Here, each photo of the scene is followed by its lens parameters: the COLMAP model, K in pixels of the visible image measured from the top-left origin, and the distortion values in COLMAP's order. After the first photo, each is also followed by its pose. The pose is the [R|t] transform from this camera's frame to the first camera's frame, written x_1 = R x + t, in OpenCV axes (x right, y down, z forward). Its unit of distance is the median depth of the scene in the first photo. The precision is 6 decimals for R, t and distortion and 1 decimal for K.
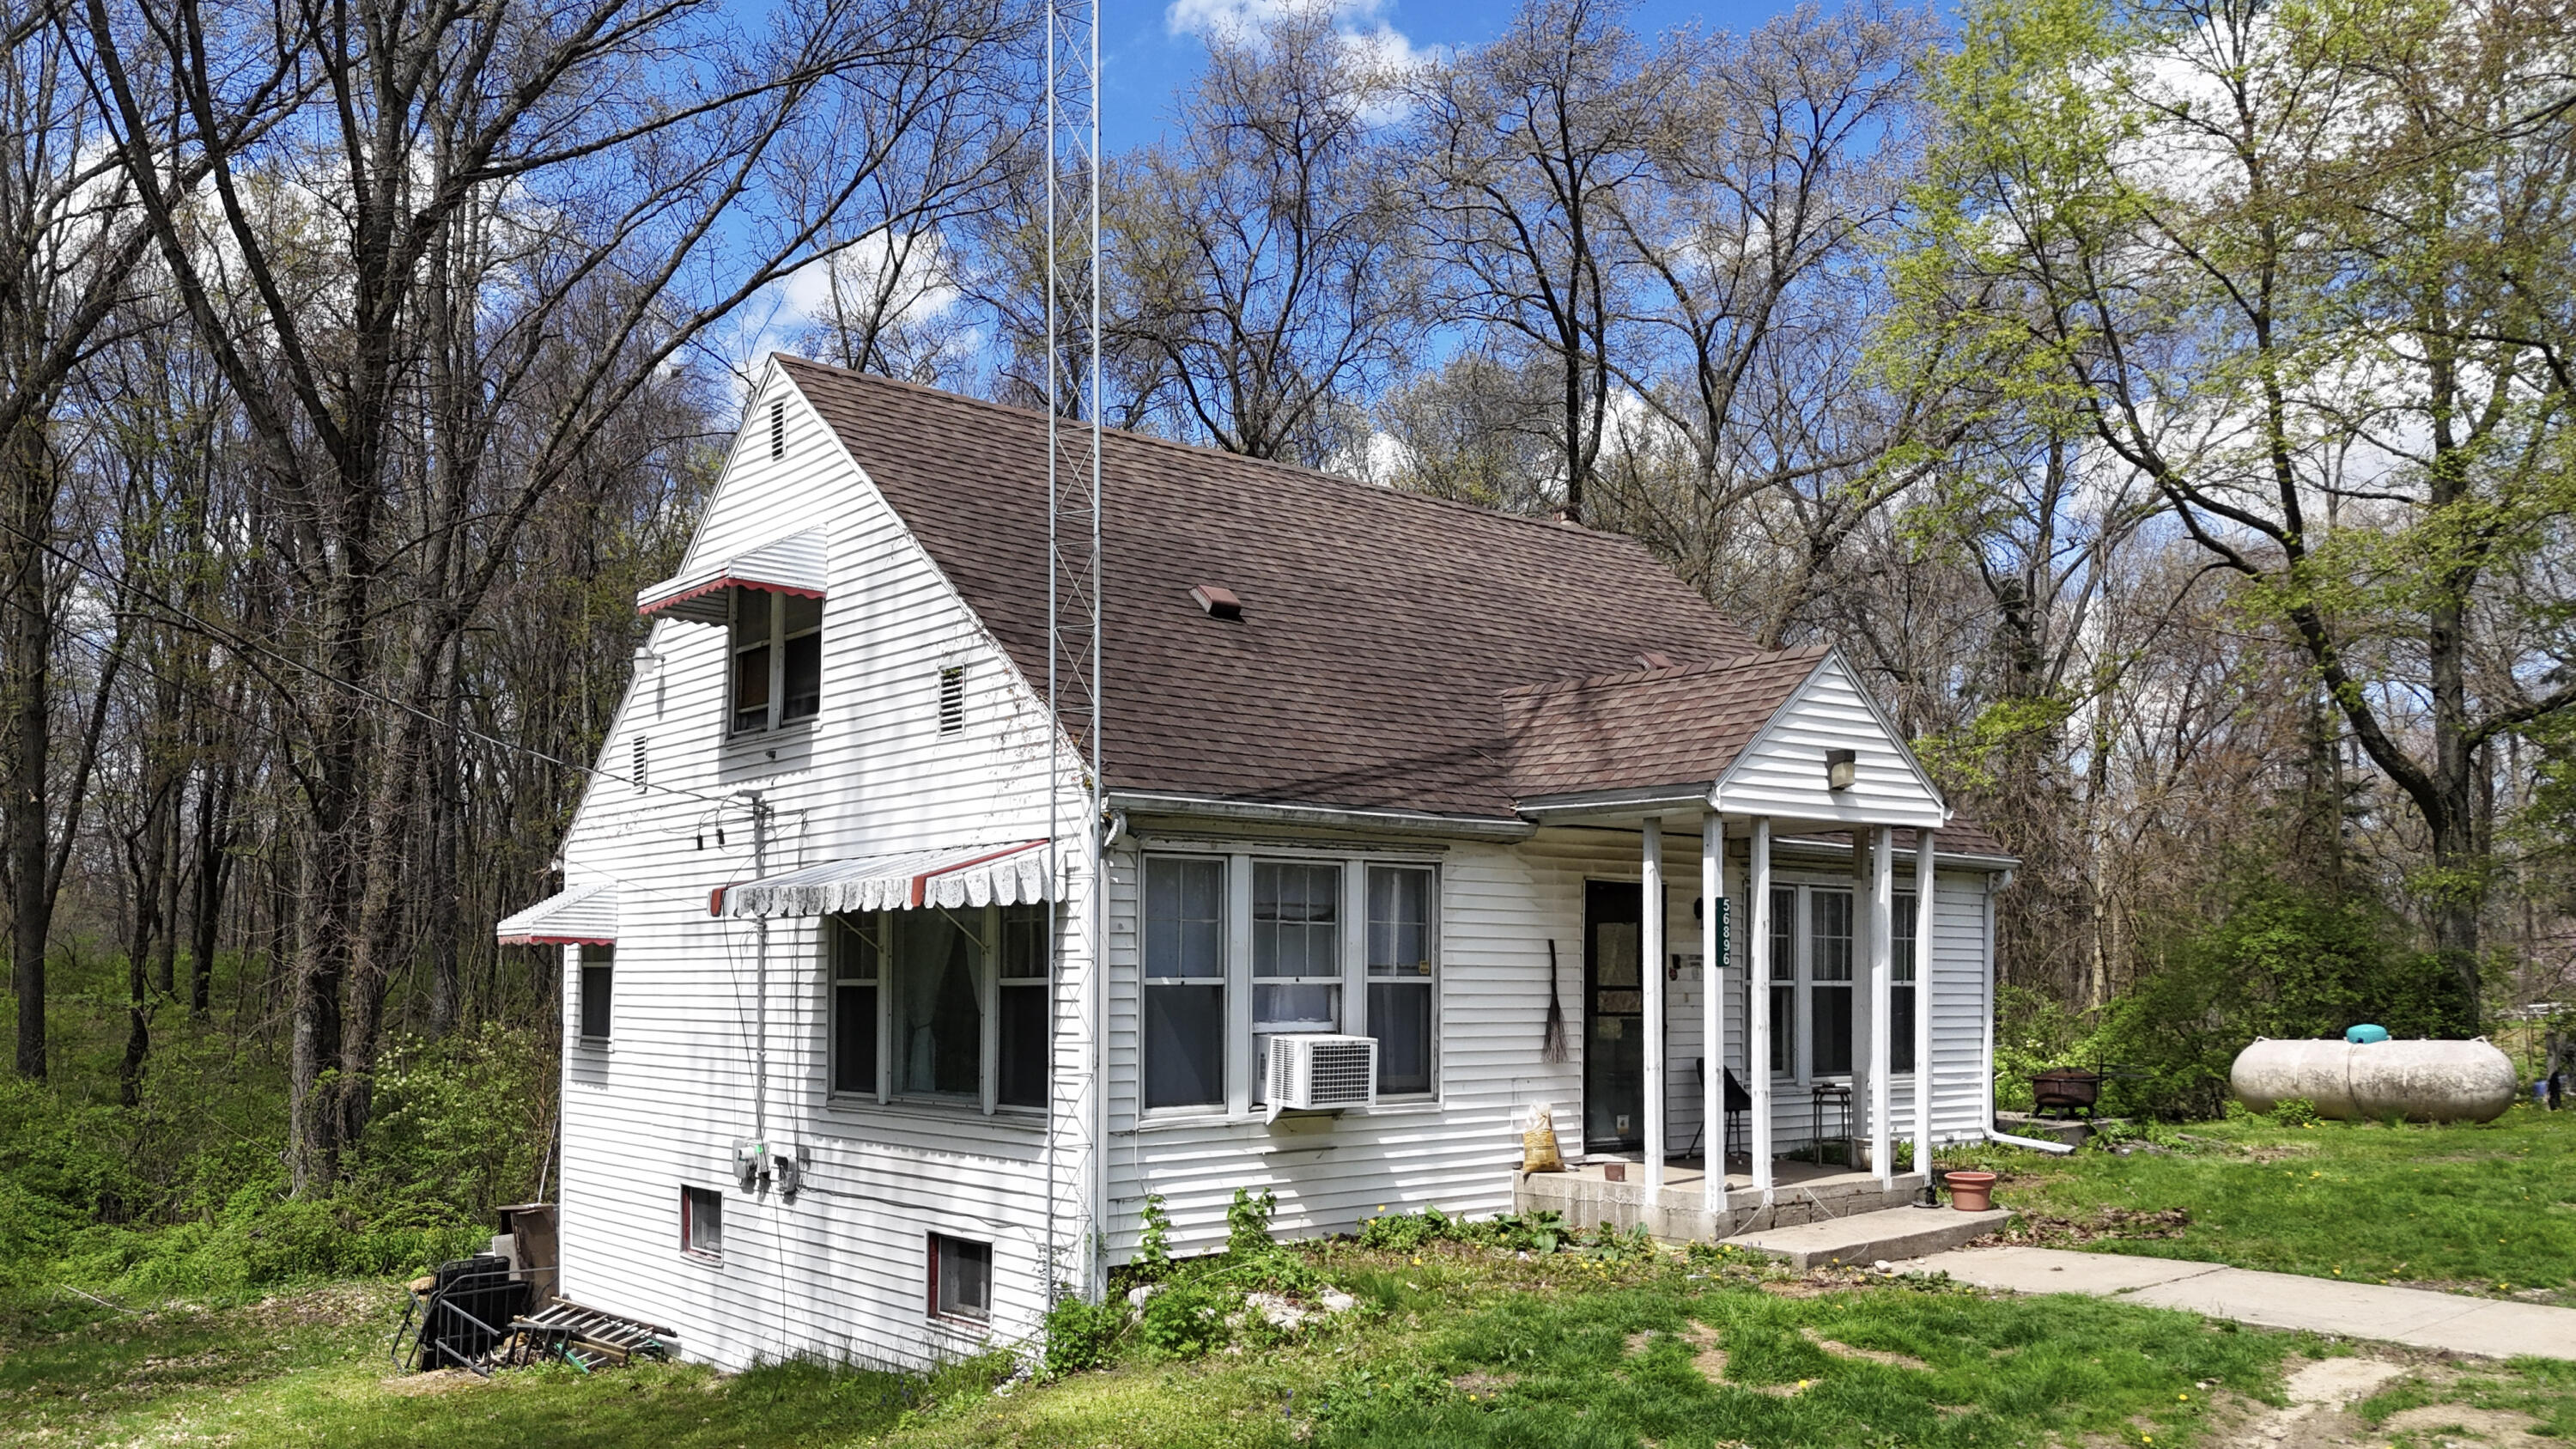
lens RADIAL K [[1937.4, 0, 1337.1], [0, 1937.4, 873.7], [0, 0, 1]] dist [0.049816, -0.002702]
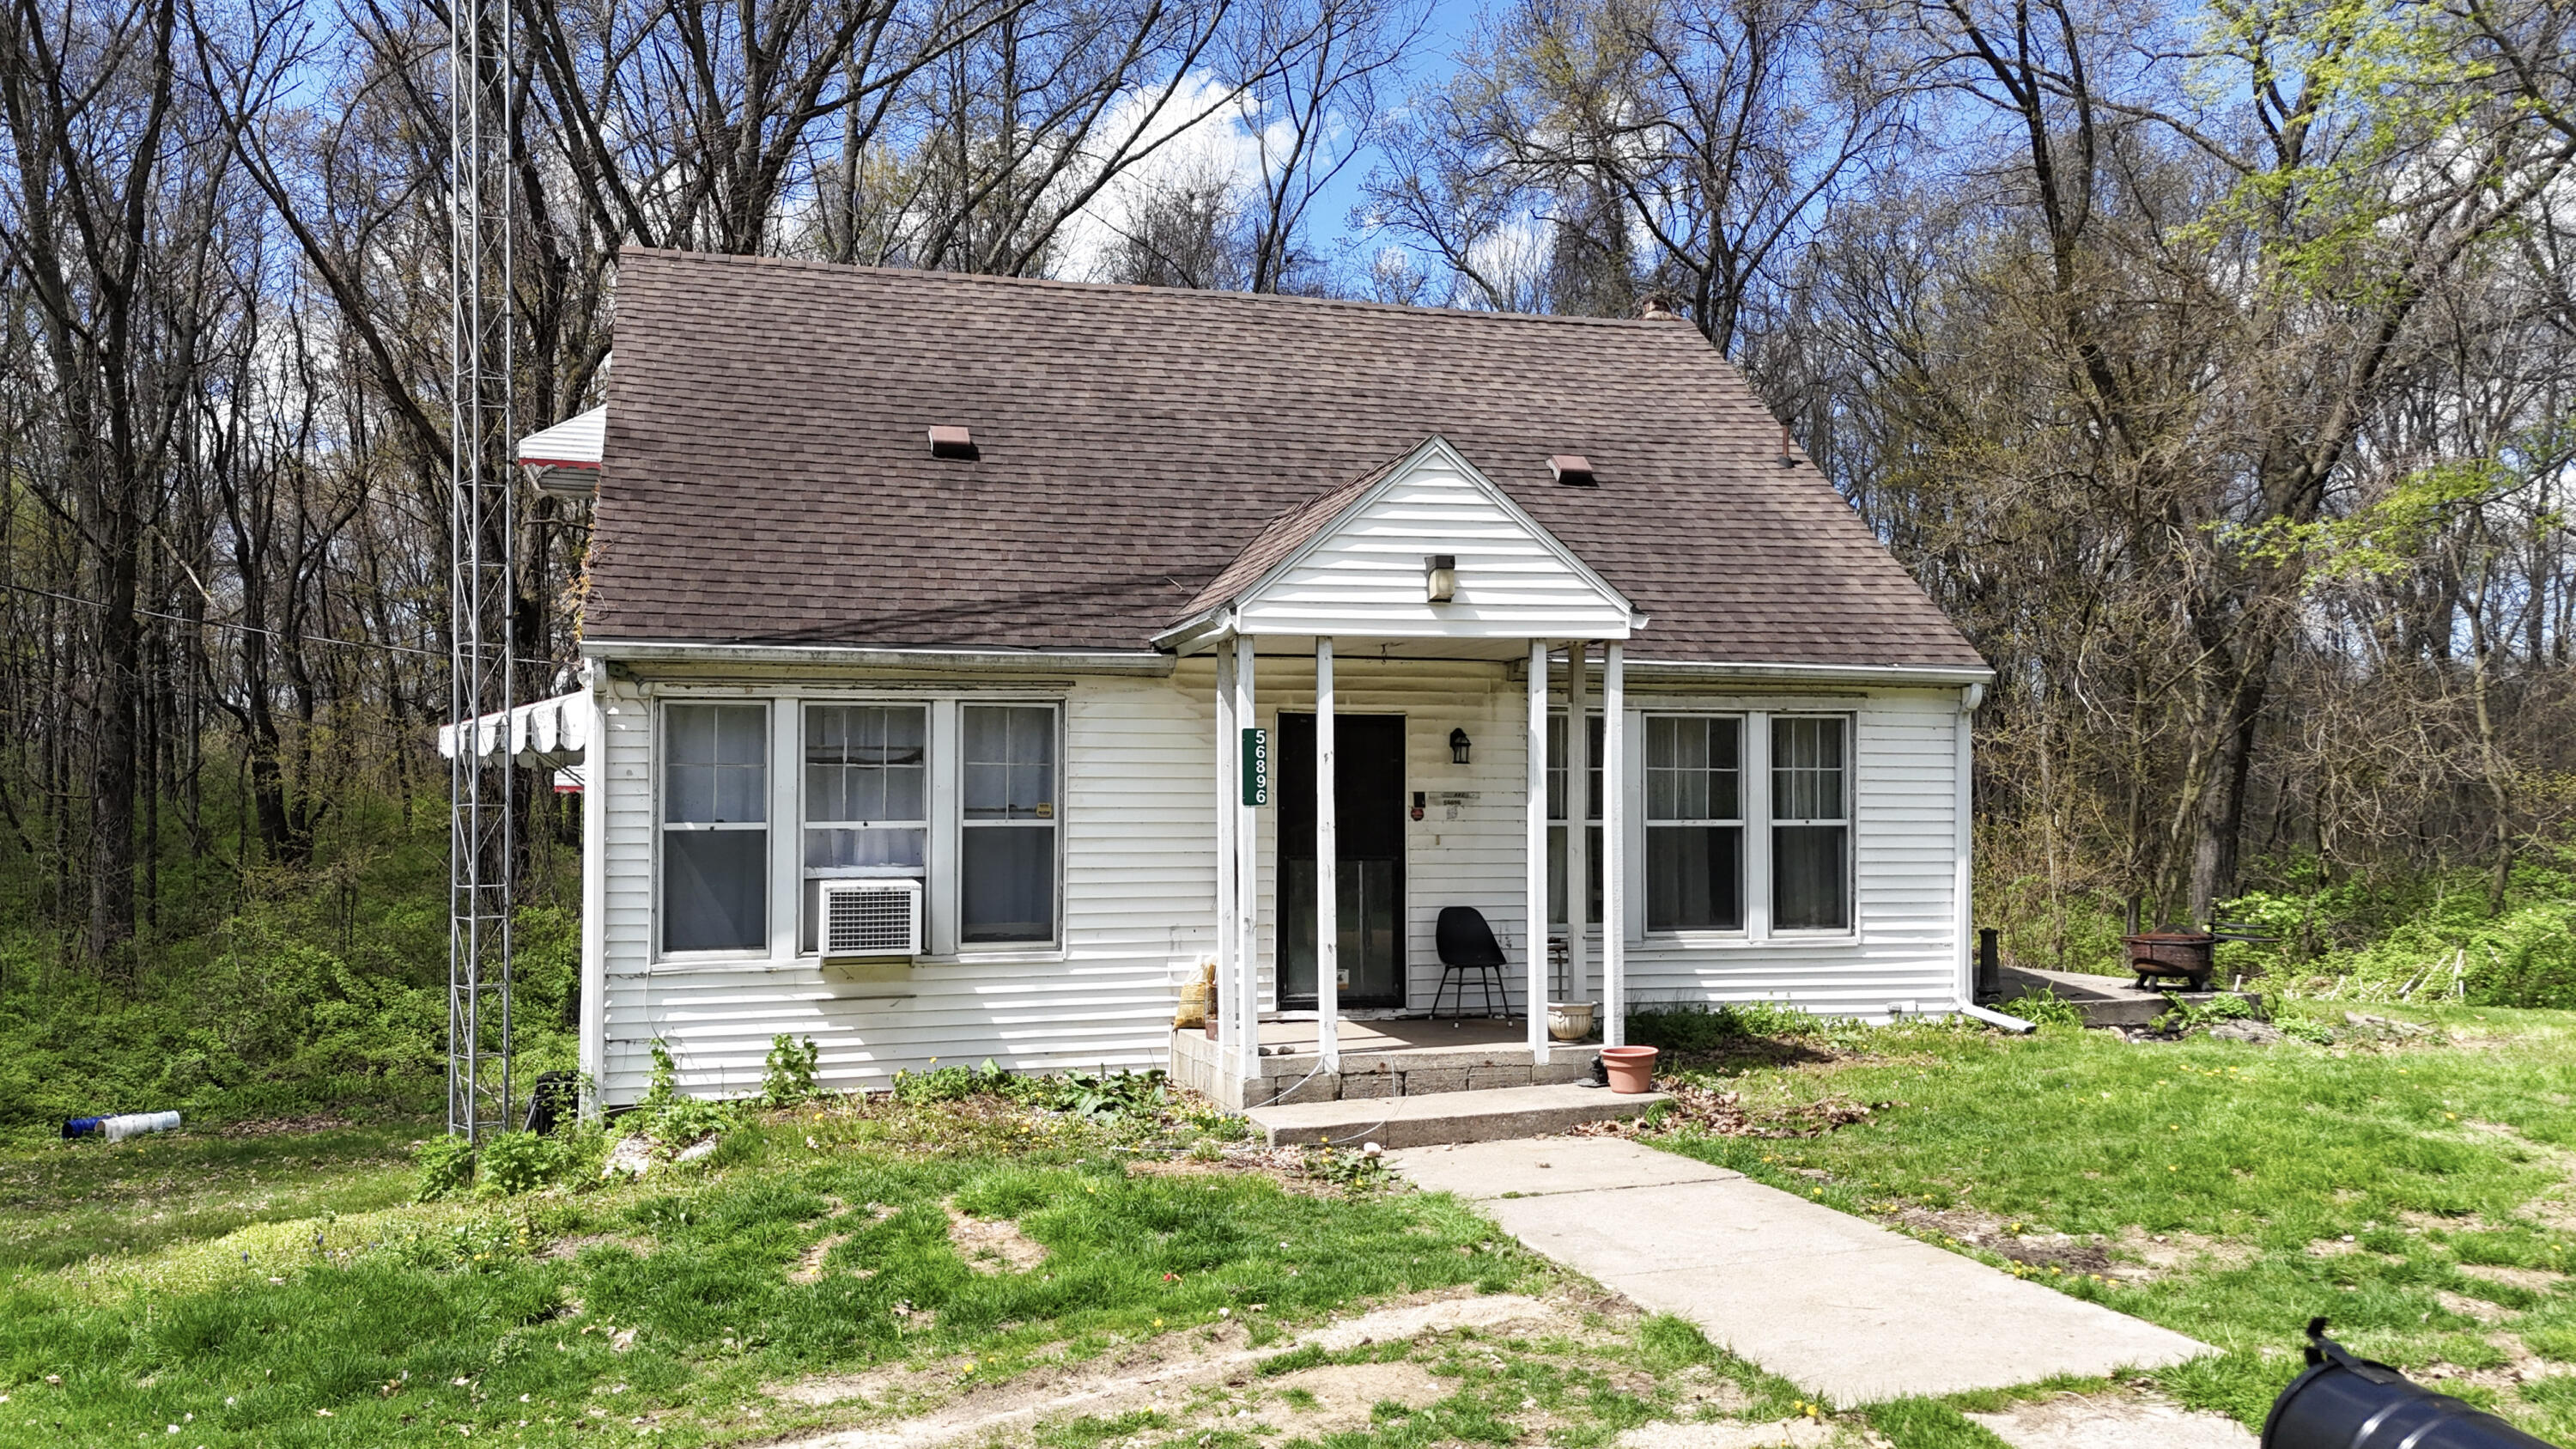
lens RADIAL K [[1937.4, 0, 1275.8], [0, 1937.4, 729.4], [0, 0, 1]] dist [0.049816, -0.002702]
pose [[0.917371, -0.026117, -0.397175, 0.539795], [0.028390, 0.999597, -0.000158, 0.012514], [0.397019, -0.011131, 0.917743, 0.173849]]
